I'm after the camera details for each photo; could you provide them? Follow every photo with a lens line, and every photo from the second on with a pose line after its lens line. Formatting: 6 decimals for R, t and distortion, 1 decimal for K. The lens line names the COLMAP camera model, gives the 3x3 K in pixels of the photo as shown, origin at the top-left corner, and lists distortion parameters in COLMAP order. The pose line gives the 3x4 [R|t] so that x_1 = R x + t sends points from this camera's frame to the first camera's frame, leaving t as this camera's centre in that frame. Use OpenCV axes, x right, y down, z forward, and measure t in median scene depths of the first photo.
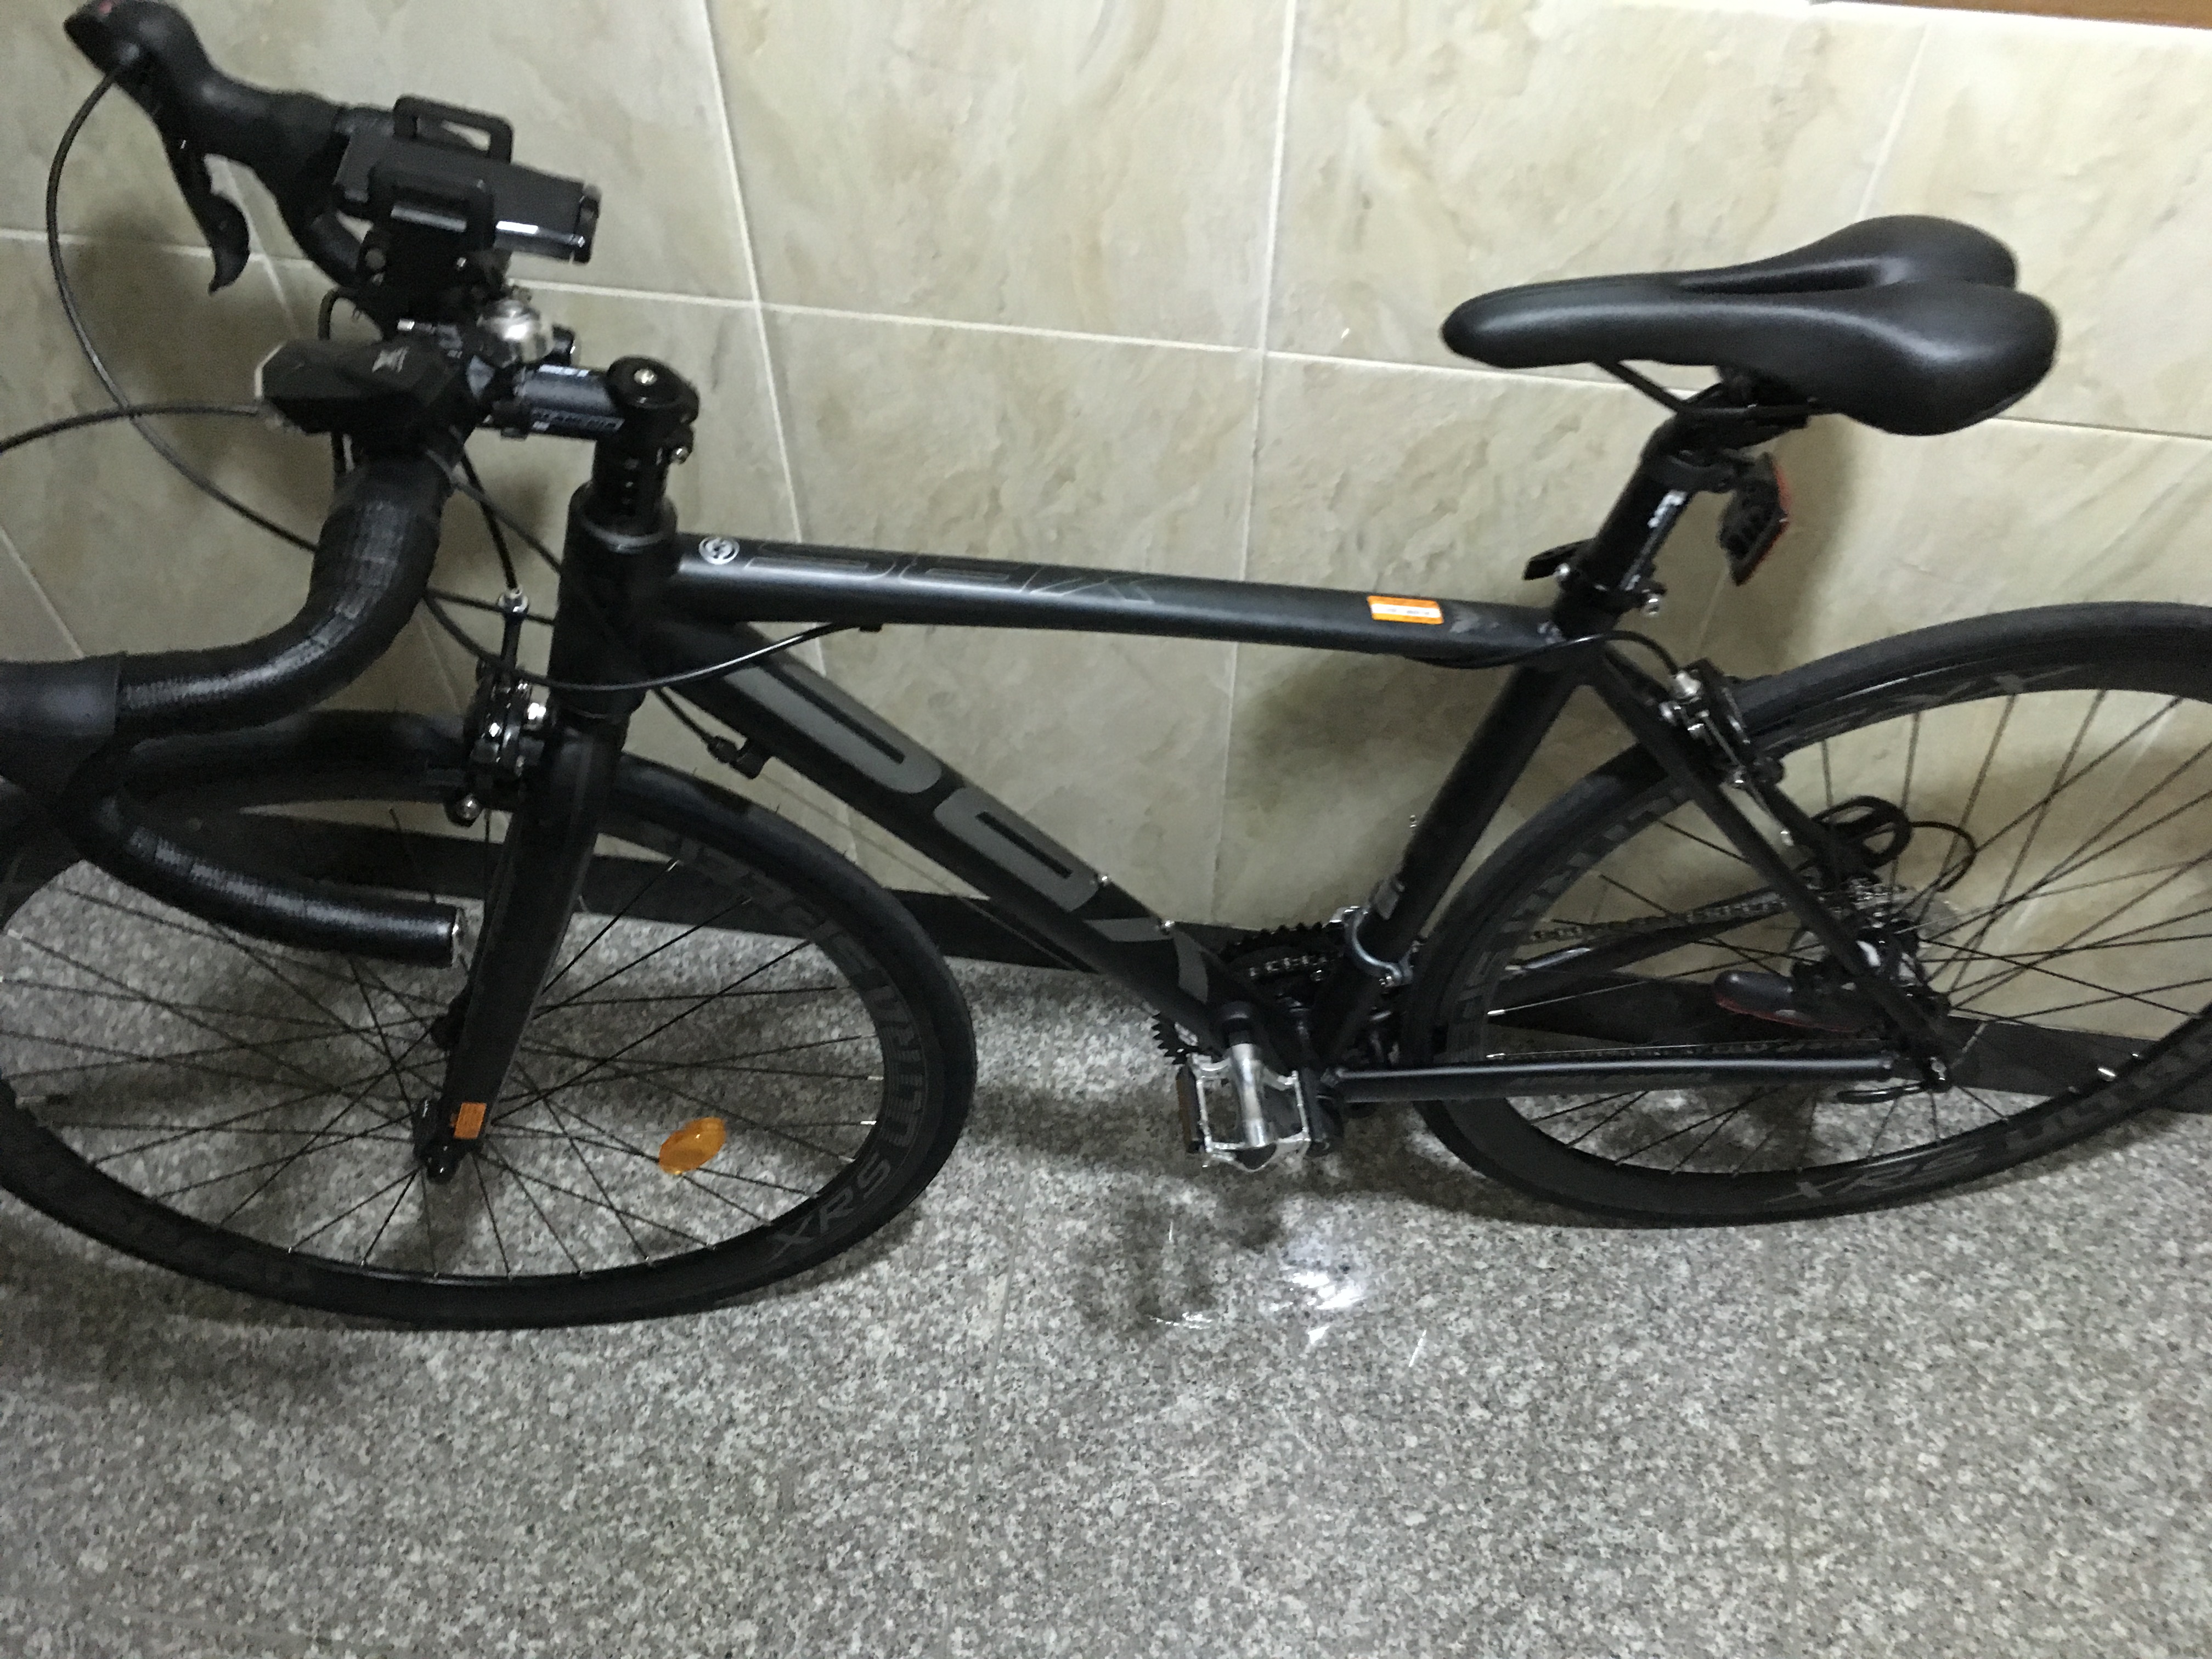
lens RADIAL K [[1846.7, 0, 1104.6], [0, 1846.7, 825.2], [0, 0, 1]] dist [0.146785, -0.019801]
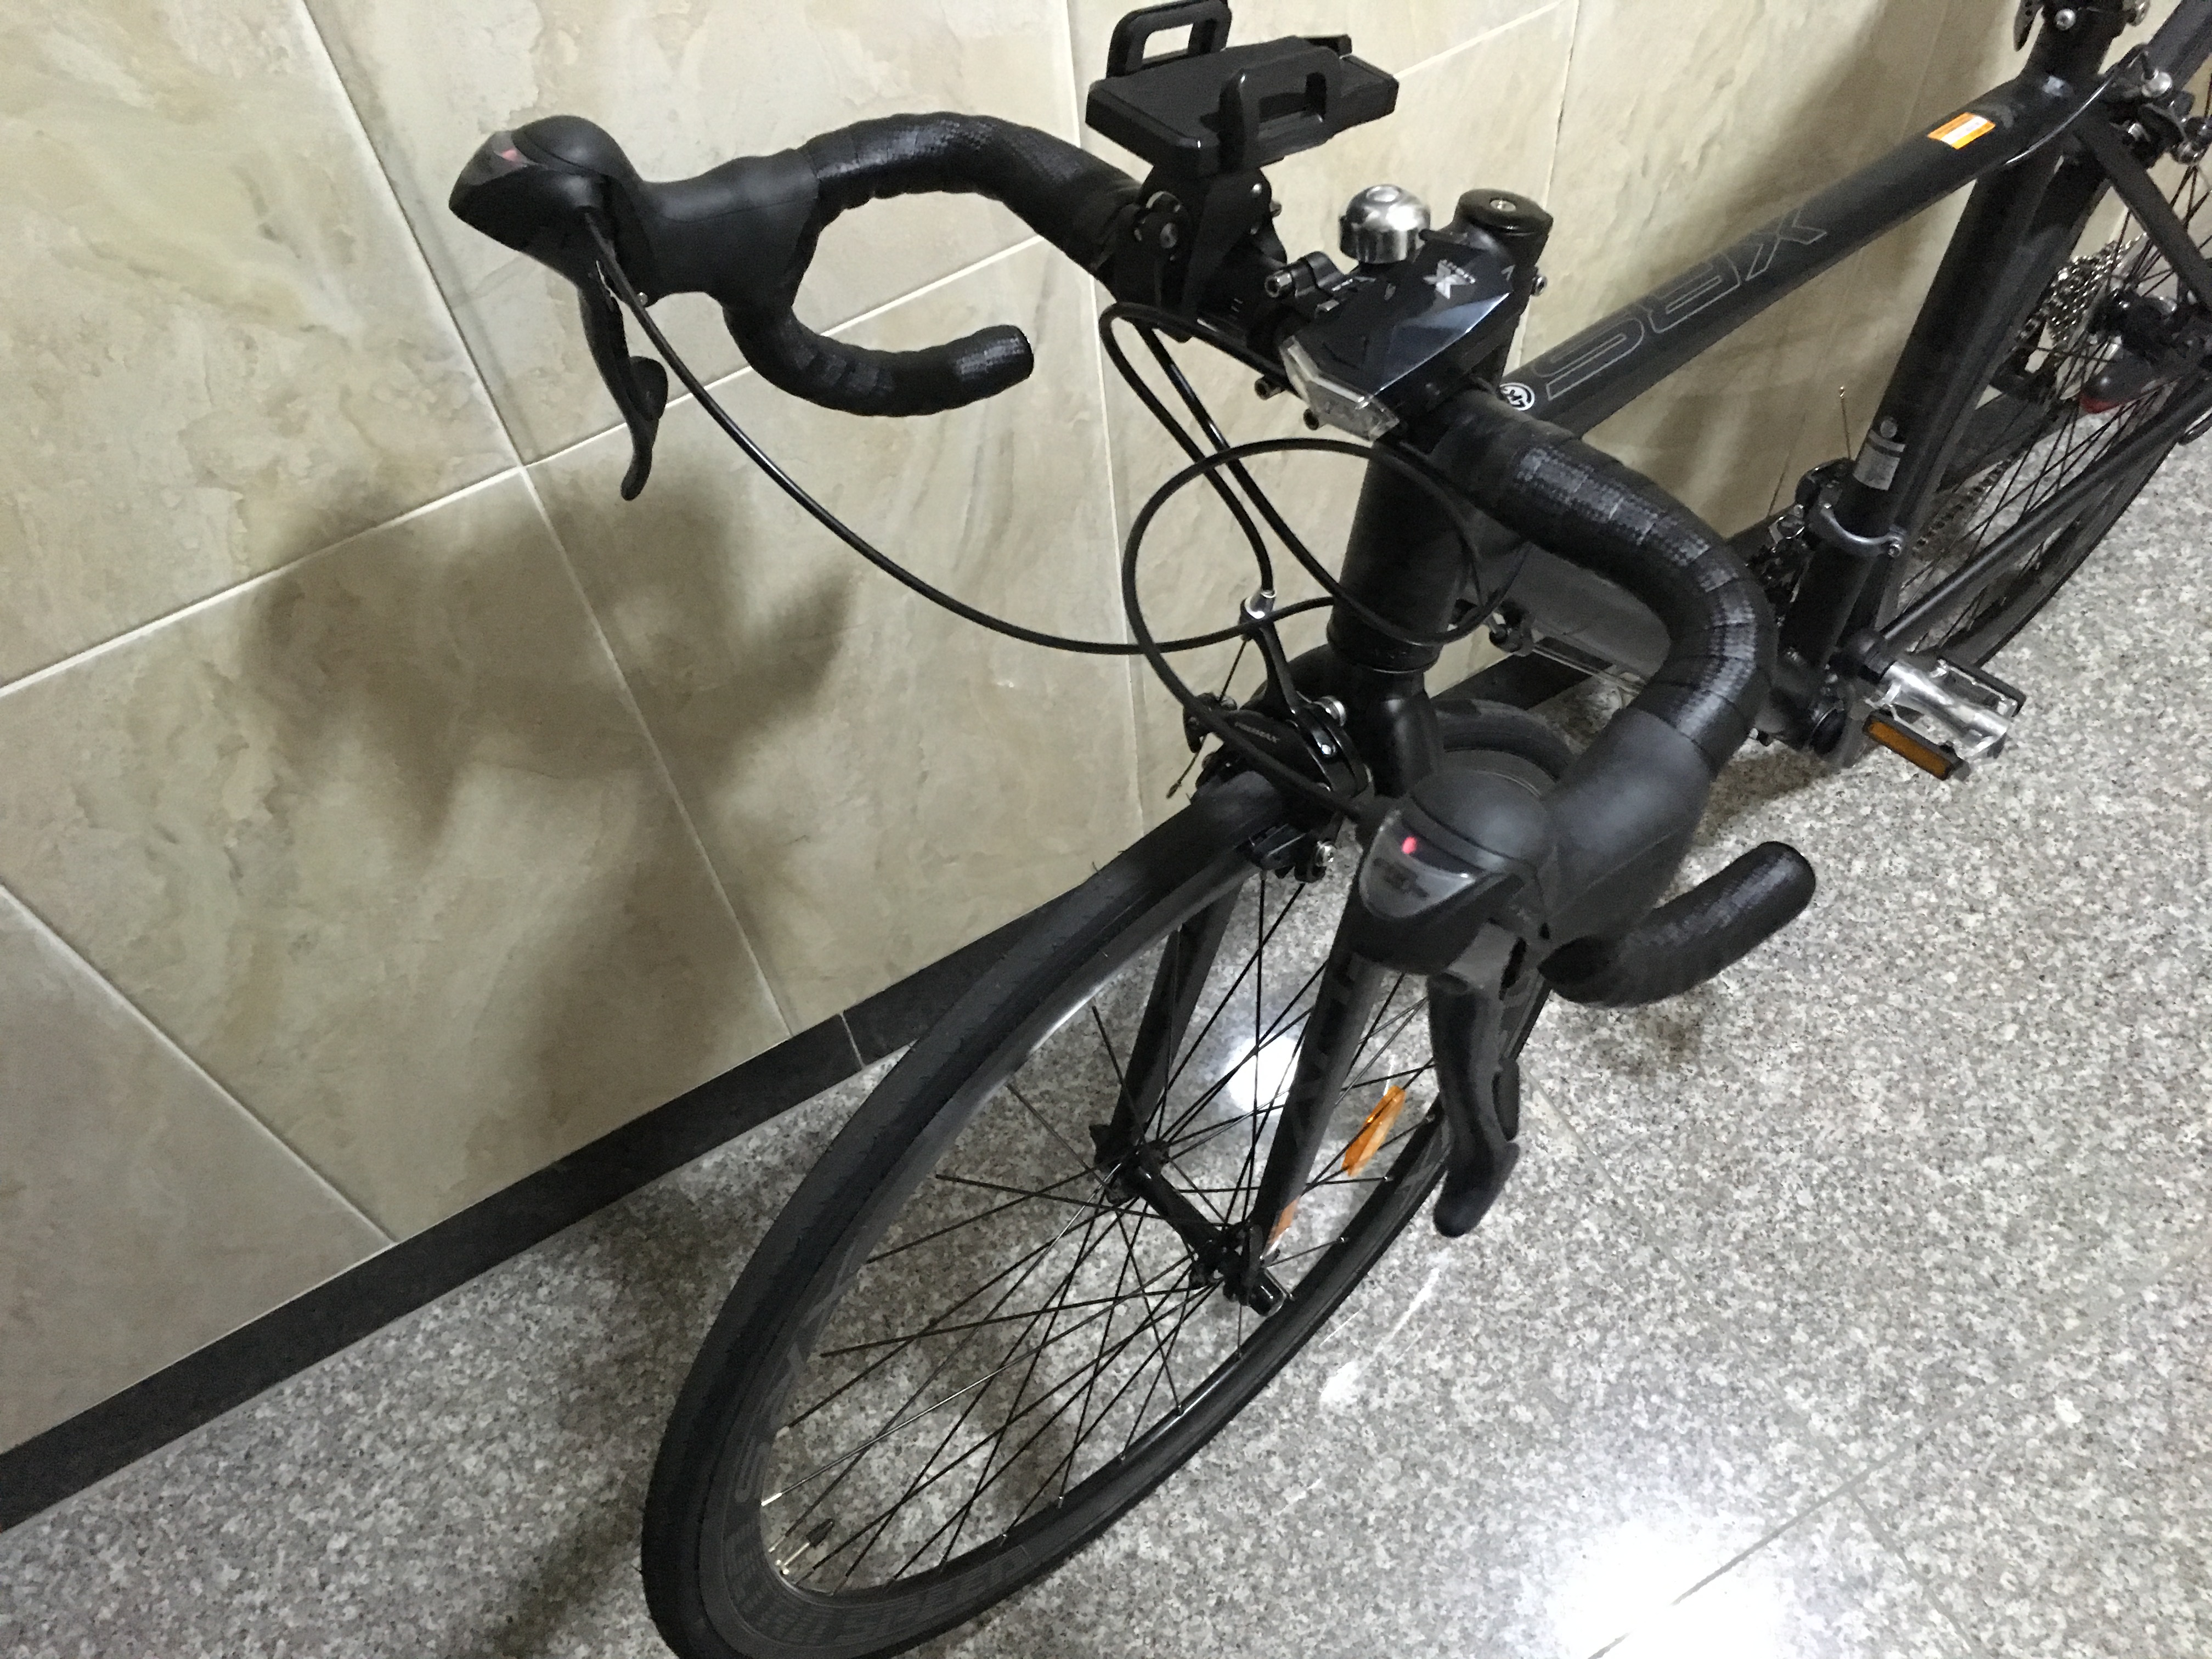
lens RADIAL K [[1846.7, 0, 1106.7], [0, 1846.7, 829.0], [0, 0, 1]] dist [0.146785, -0.019801]
pose [[0.777352, -0.544970, 0.314215, -0.468779], [0.521015, 0.837668, 0.163877, -0.146673], [-0.352516, 0.036321, 0.935101, 0.191880]]
